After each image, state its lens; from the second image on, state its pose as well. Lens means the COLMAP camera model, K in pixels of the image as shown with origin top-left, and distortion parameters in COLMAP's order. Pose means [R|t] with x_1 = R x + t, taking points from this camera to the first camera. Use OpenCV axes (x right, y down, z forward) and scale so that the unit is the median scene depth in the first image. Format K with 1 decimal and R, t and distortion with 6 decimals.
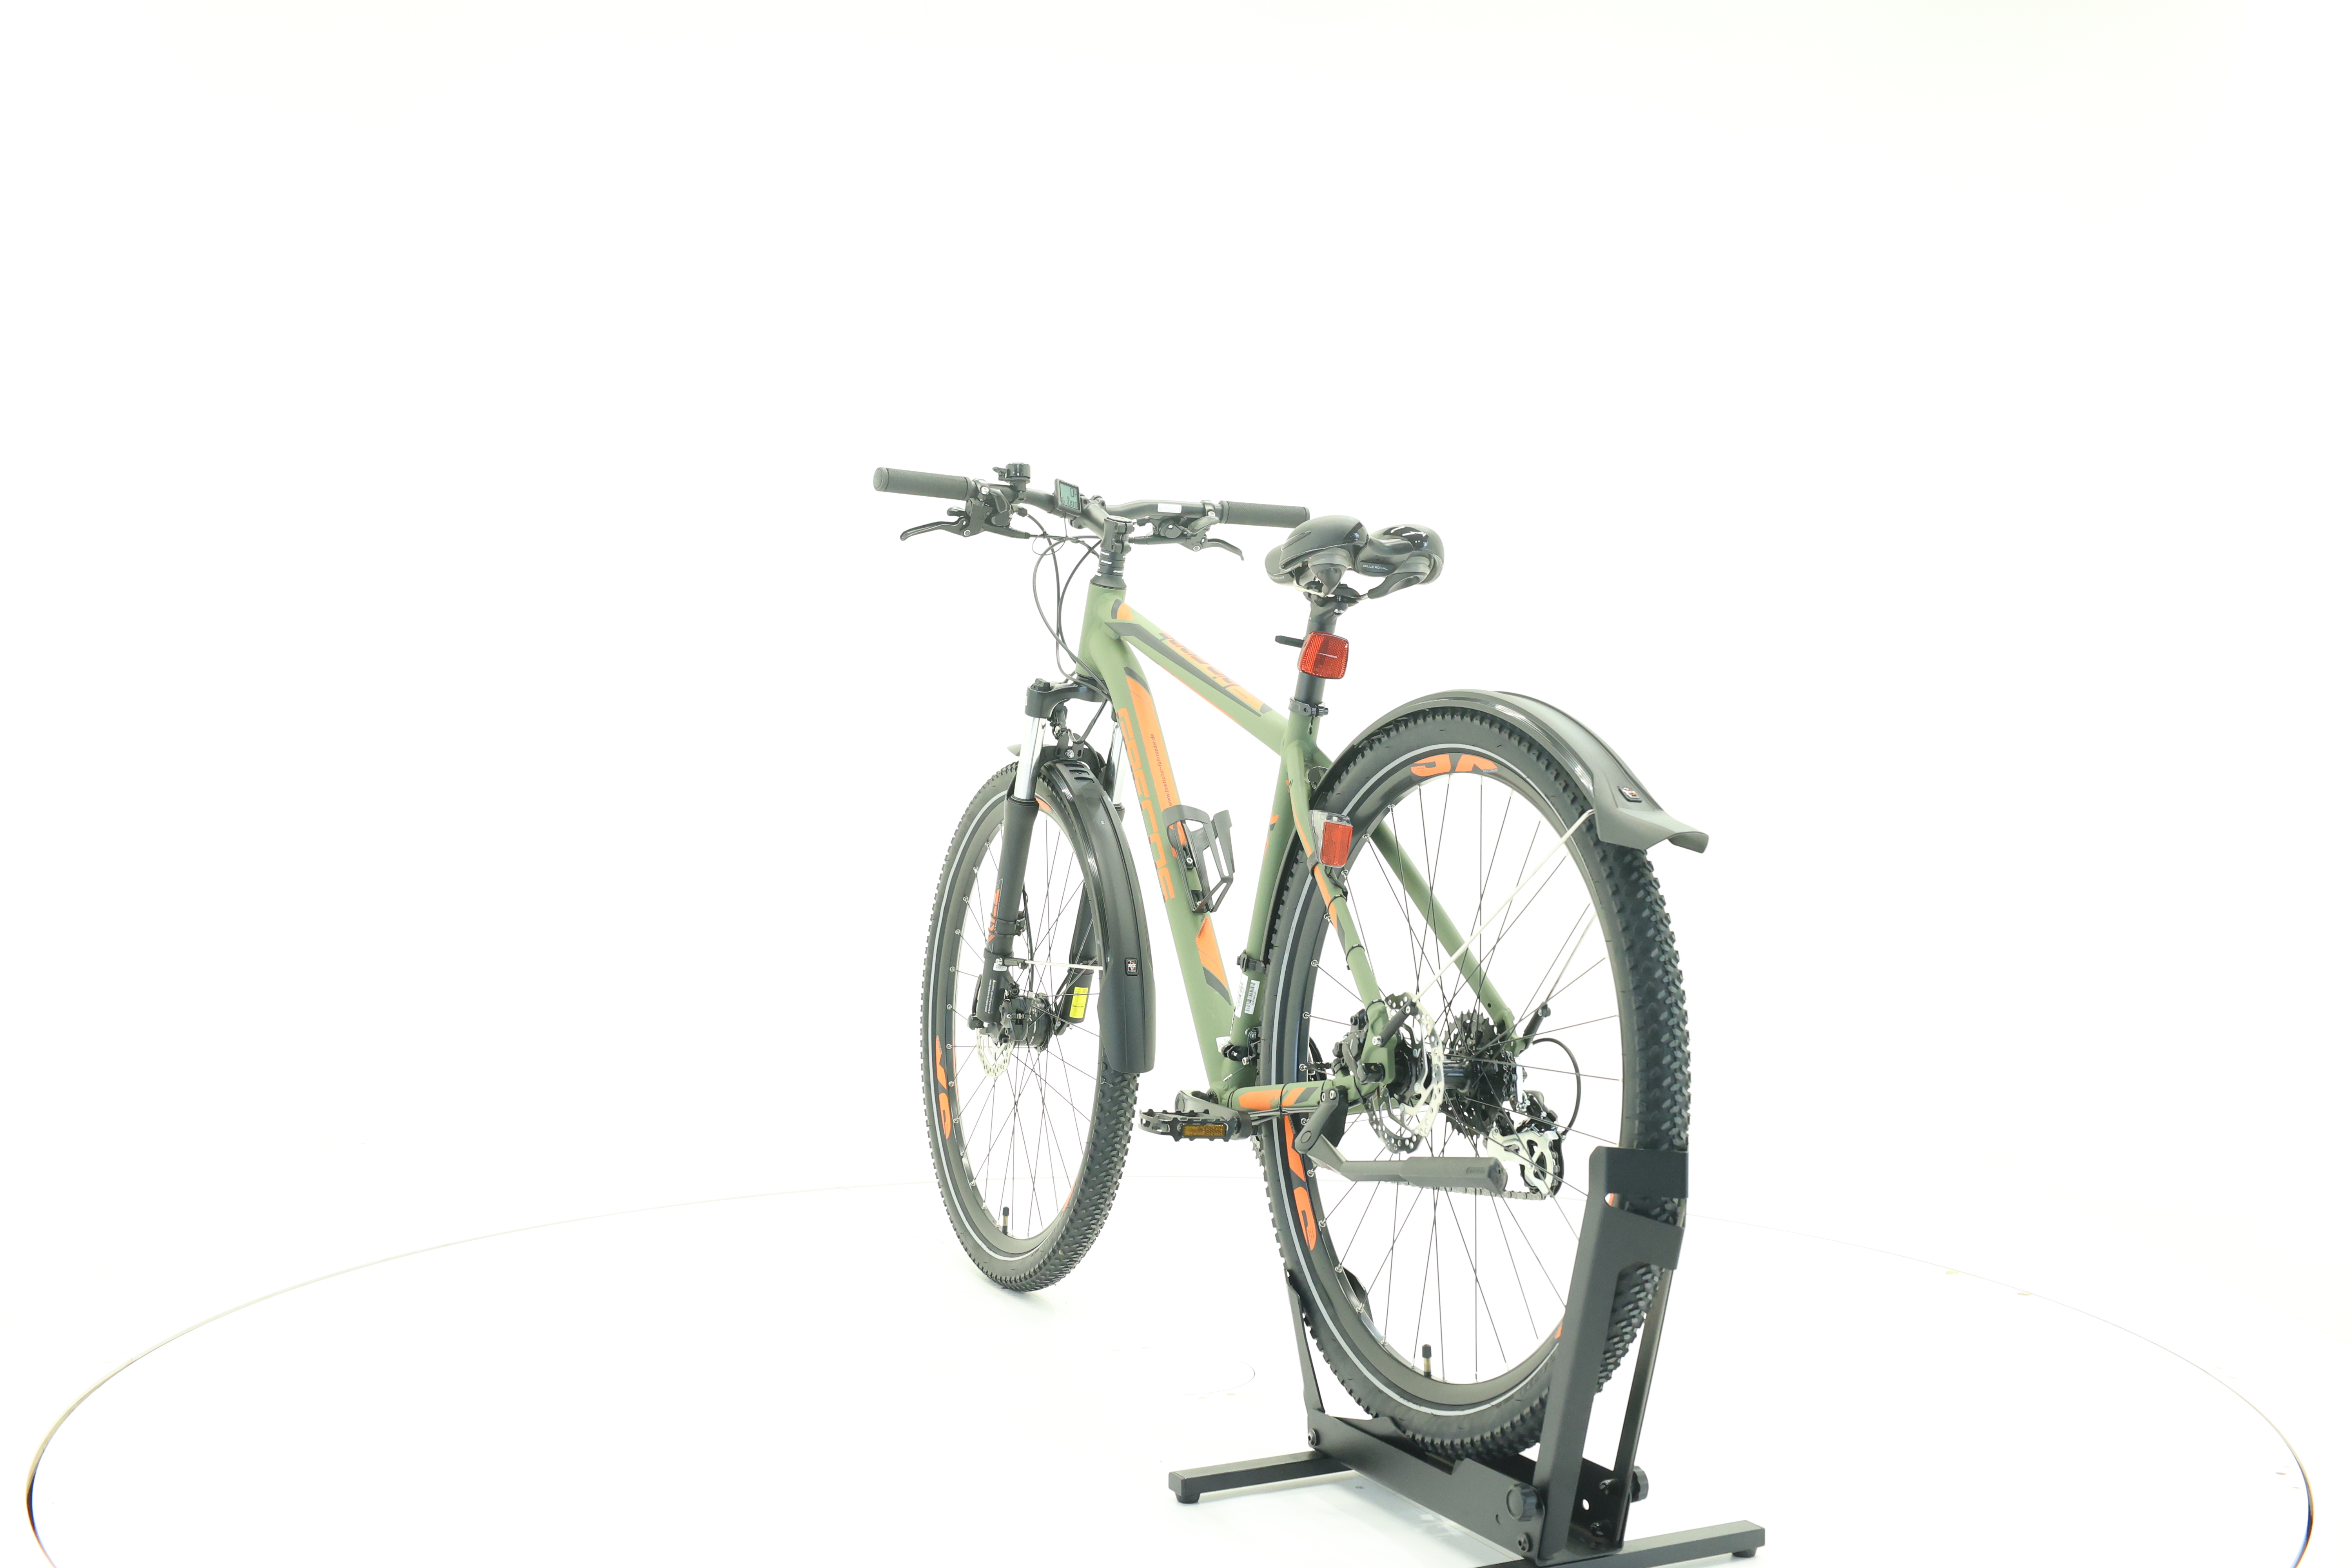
lens RADIAL K [[2464.6, 0, 1171.3], [0, 2464.6, 768.5], [0, 0, 1]] dist [-0.016752, 0.000000]
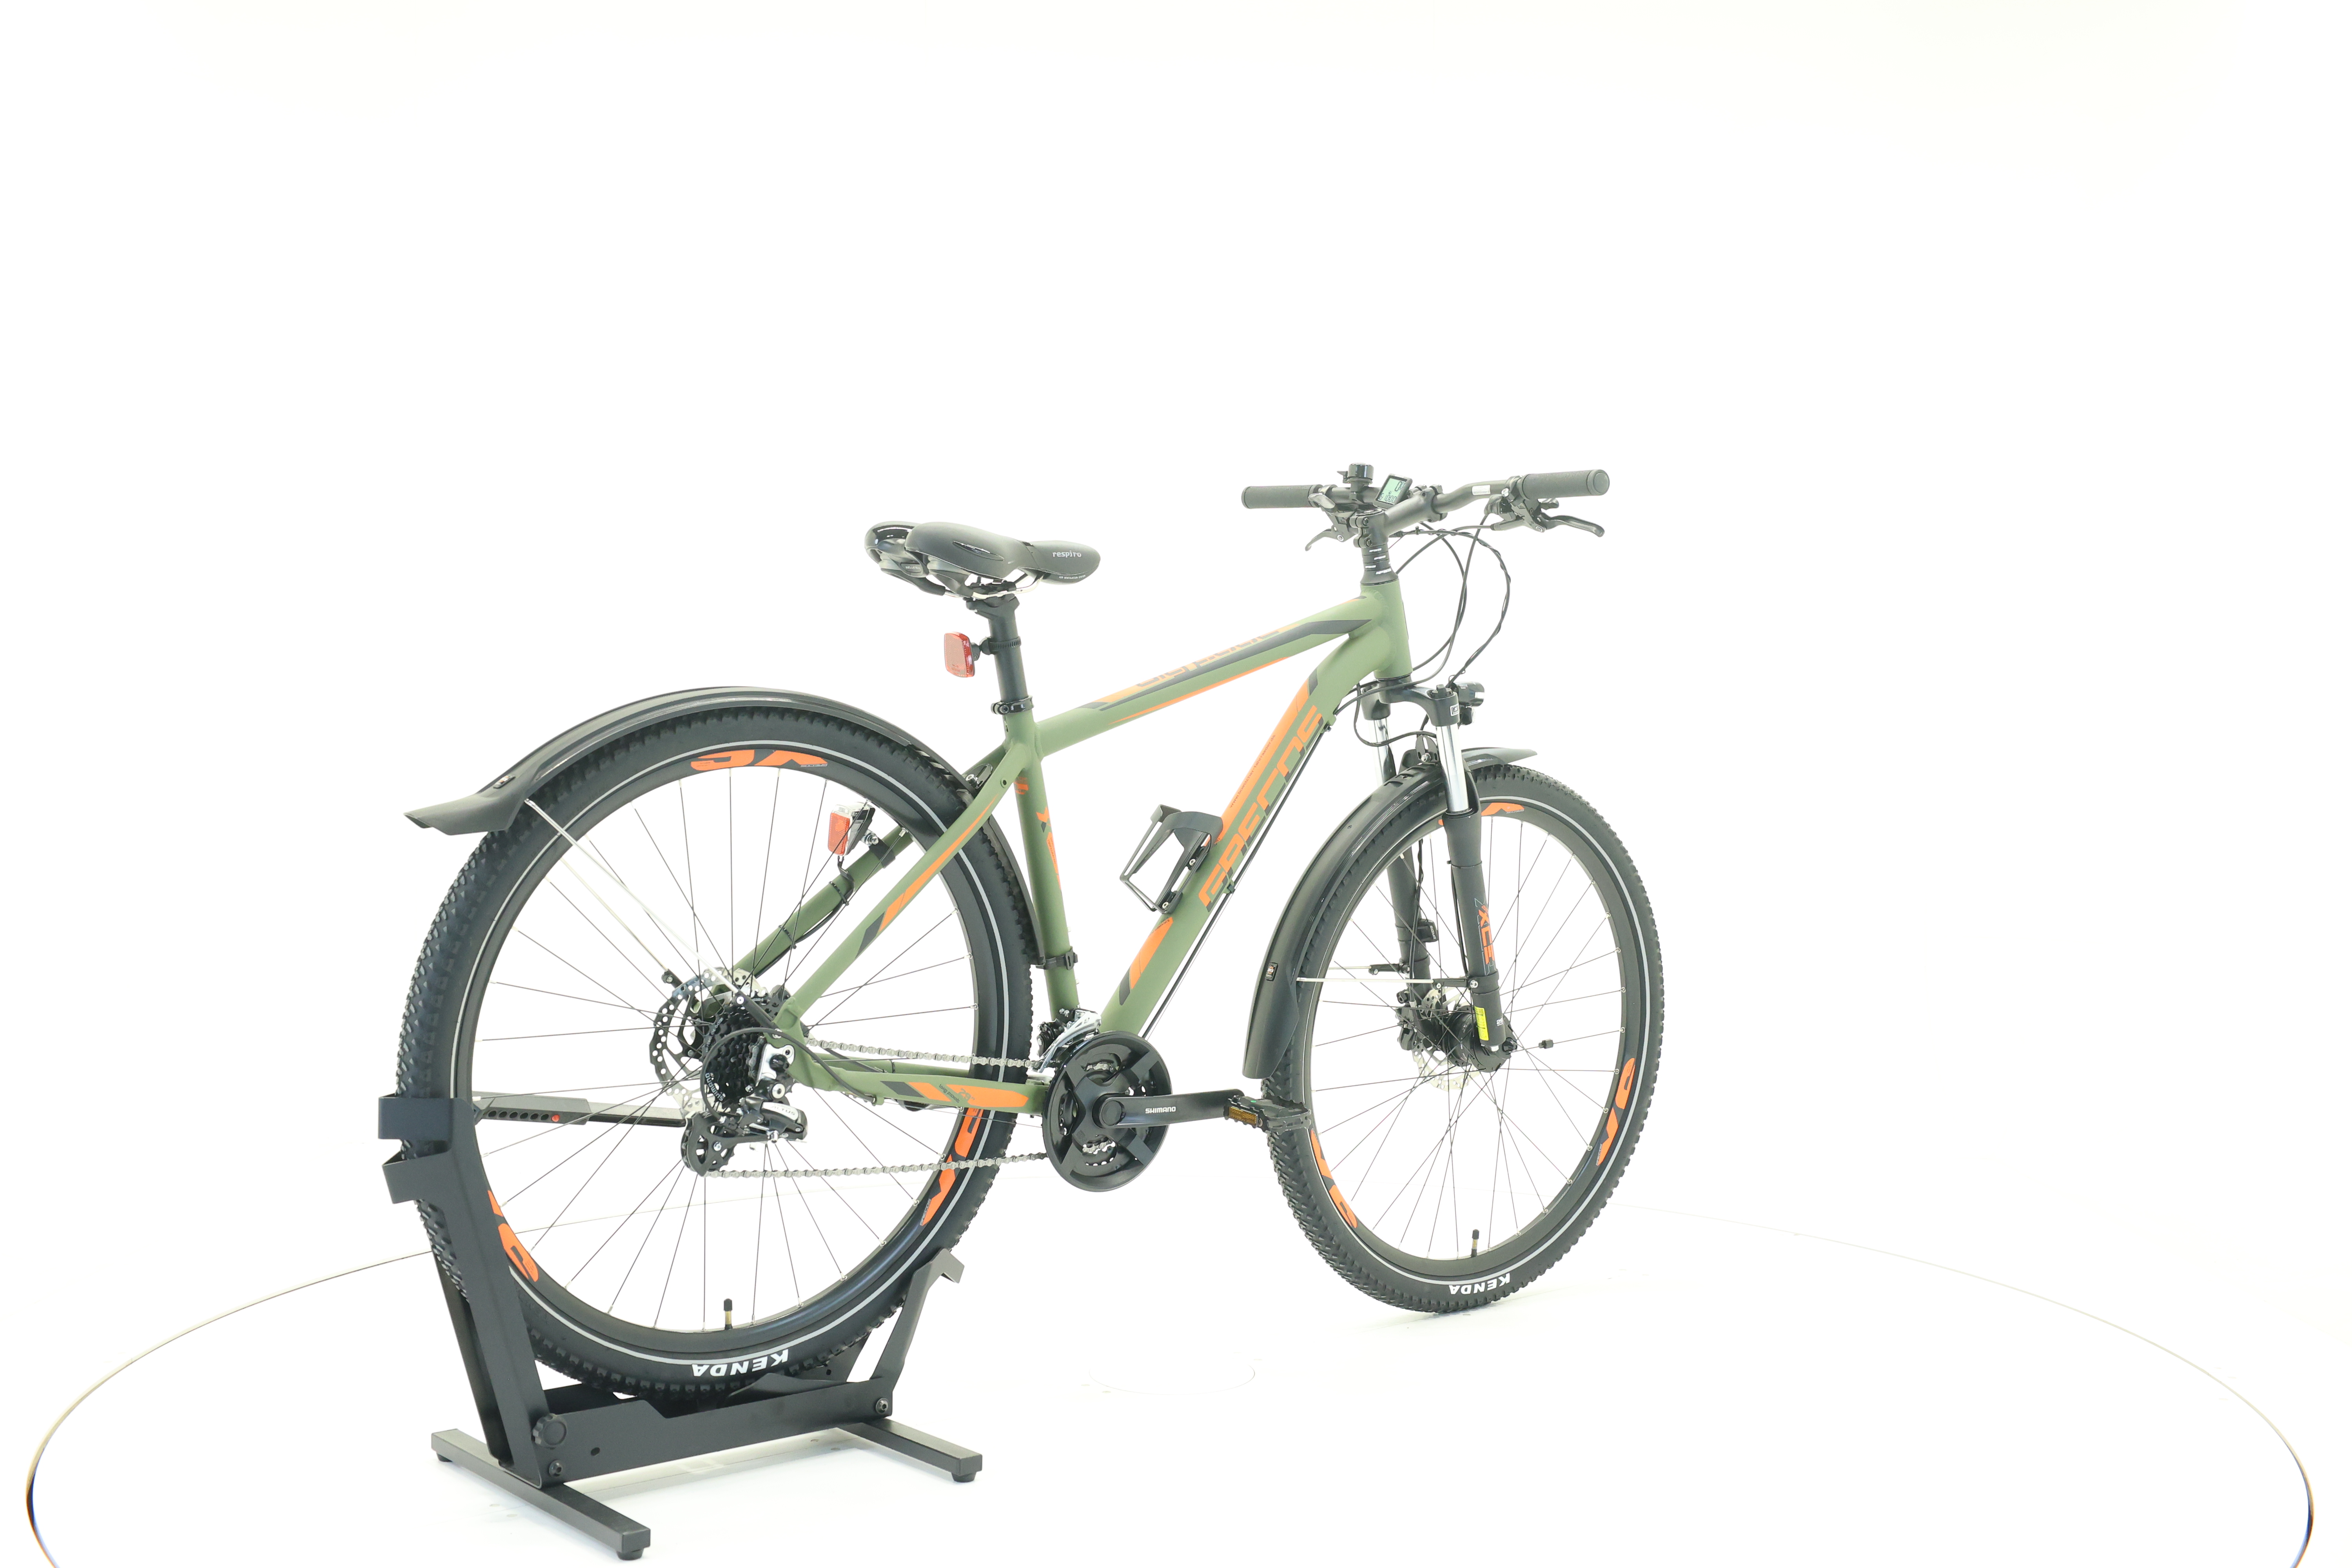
lens RADIAL K [[2464.6, 0, 1170.1], [0, 2464.6, 776.6], [0, 0, 1]] dist [-0.016752, 0.000000]
pose [[0.233994, 0.015390, -0.972116, 0.899067], [-0.018955, 0.999757, 0.011265, -0.007250], [0.972053, 0.015790, 0.234229, 0.700134]]
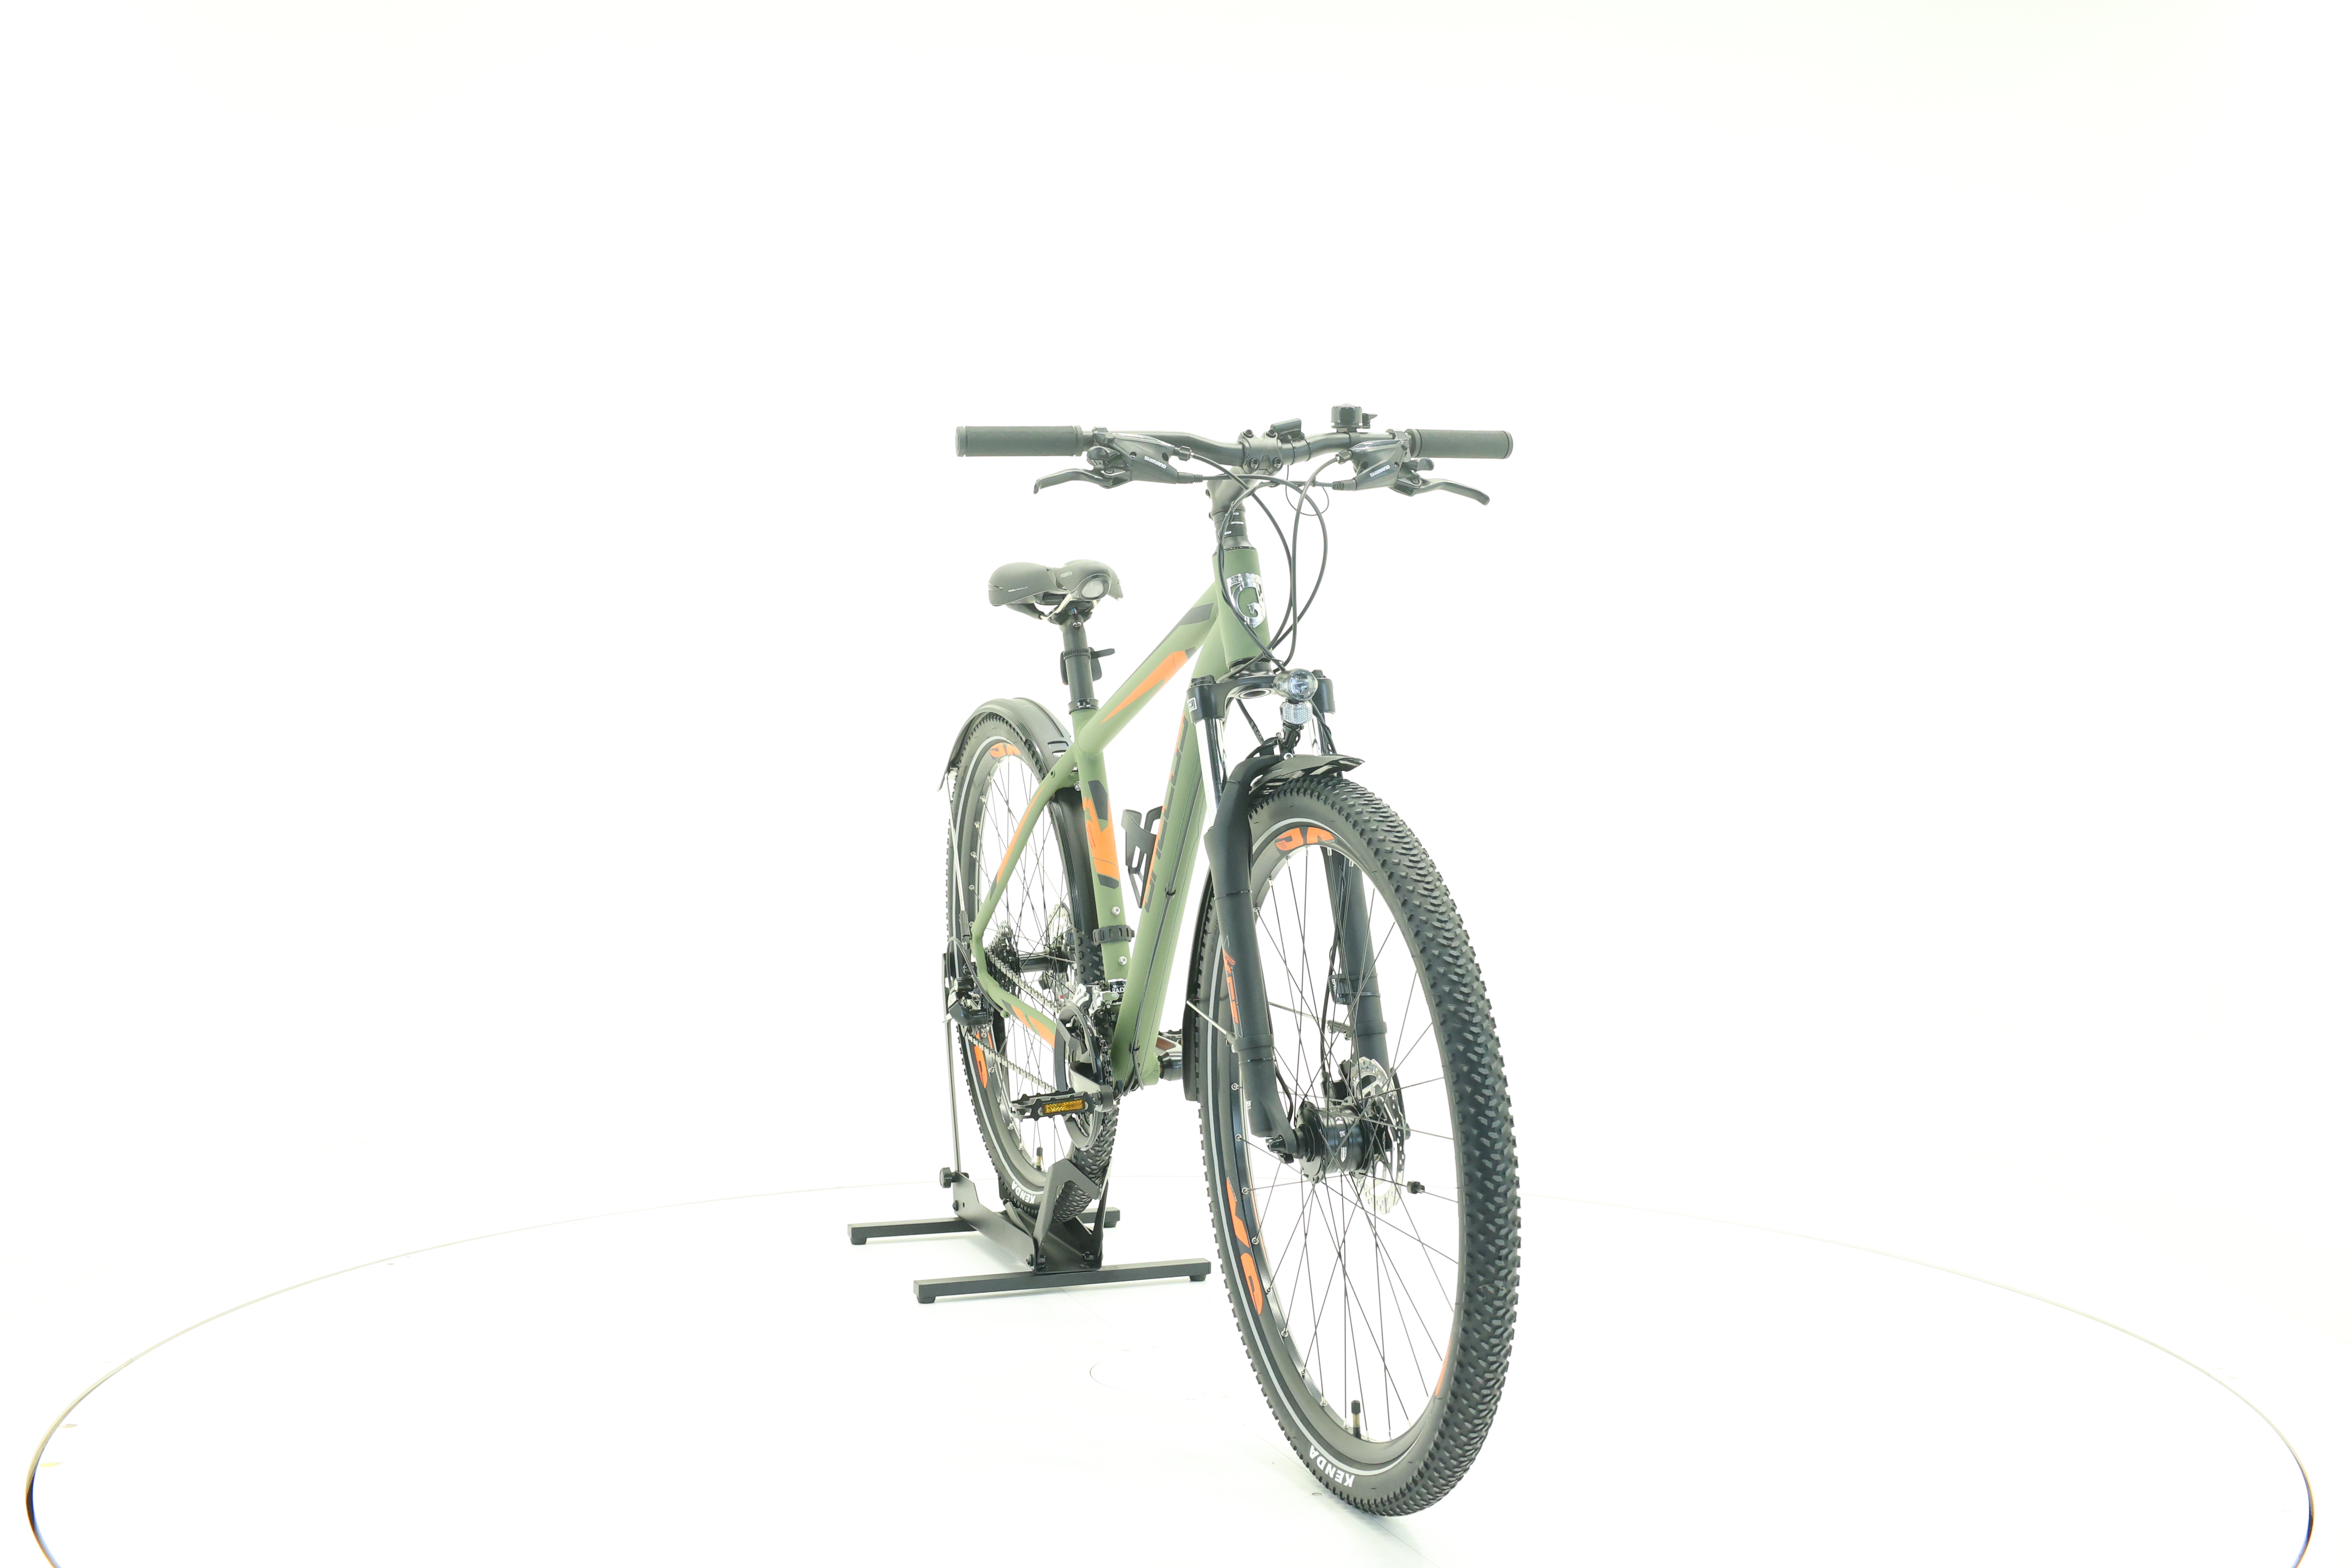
lens RADIAL K [[2464.6, 0, 1174.6], [0, 2464.6, 795.4], [0, 0, 1]] dist [-0.016752, 0.000000]
pose [[-0.994188, -0.015742, 0.106503, -0.094396], [-0.010762, 0.998829, 0.047174, -0.033322], [-0.107120, 0.045754, -0.993193, 1.832866]]
